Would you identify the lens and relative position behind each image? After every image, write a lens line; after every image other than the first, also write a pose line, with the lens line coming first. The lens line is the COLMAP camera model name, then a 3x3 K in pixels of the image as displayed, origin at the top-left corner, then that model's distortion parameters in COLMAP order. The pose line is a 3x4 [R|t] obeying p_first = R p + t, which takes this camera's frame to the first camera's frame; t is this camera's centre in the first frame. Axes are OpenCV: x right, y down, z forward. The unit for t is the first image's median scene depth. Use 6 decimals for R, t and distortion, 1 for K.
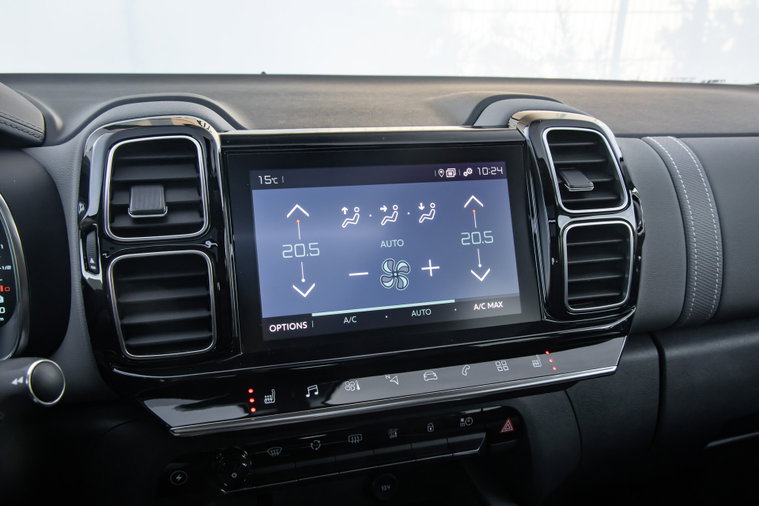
lens RADIAL K [[656.0, 0, 381.6], [0, 656.0, 244.9], [0, 0, 1]] dist [-0.018859, 0.039106]
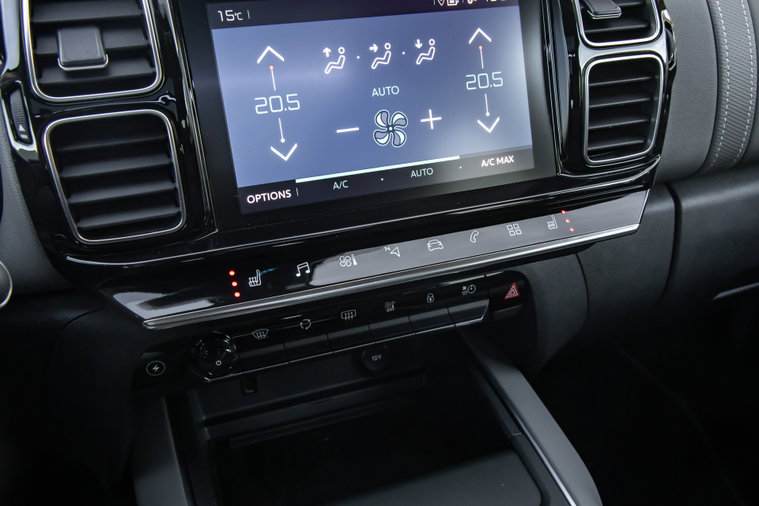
lens RADIAL K [[693.8, 0, 375.9], [0, 693.8, 251.9], [0, 0, 1]] dist [-0.008330, 0.000000]
pose [[0.997786, -0.046328, 0.047711, -0.047698], [0.034053, 0.972161, 0.231826, -0.008374], [-0.057122, -0.229688, 0.971587, 0.098403]]
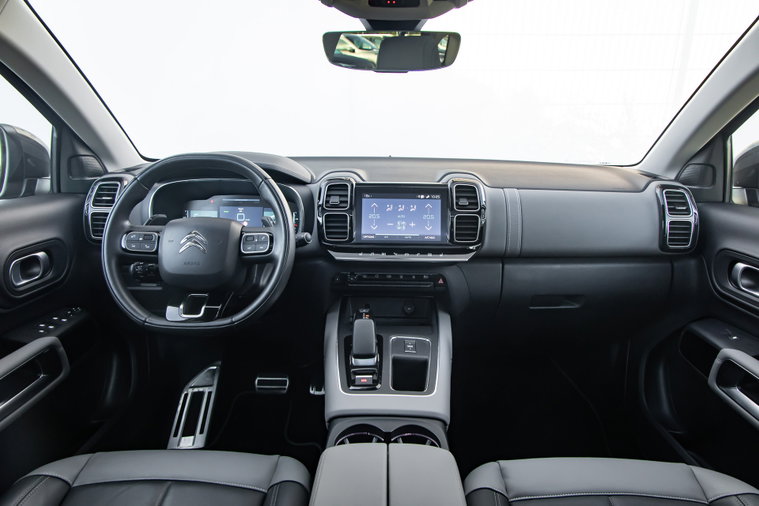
lens RADIAL K [[506.7, 0, 380.6], [0, 506.7, 257.3], [0, 0, 1]] dist [-0.006124, -0.003560]
pose [[0.951937, 0.079807, -0.295712, 0.709500], [-0.083505, 0.996507, 0.000124, 0.217953], [0.294690, 0.024576, 0.955277, -1.542351]]
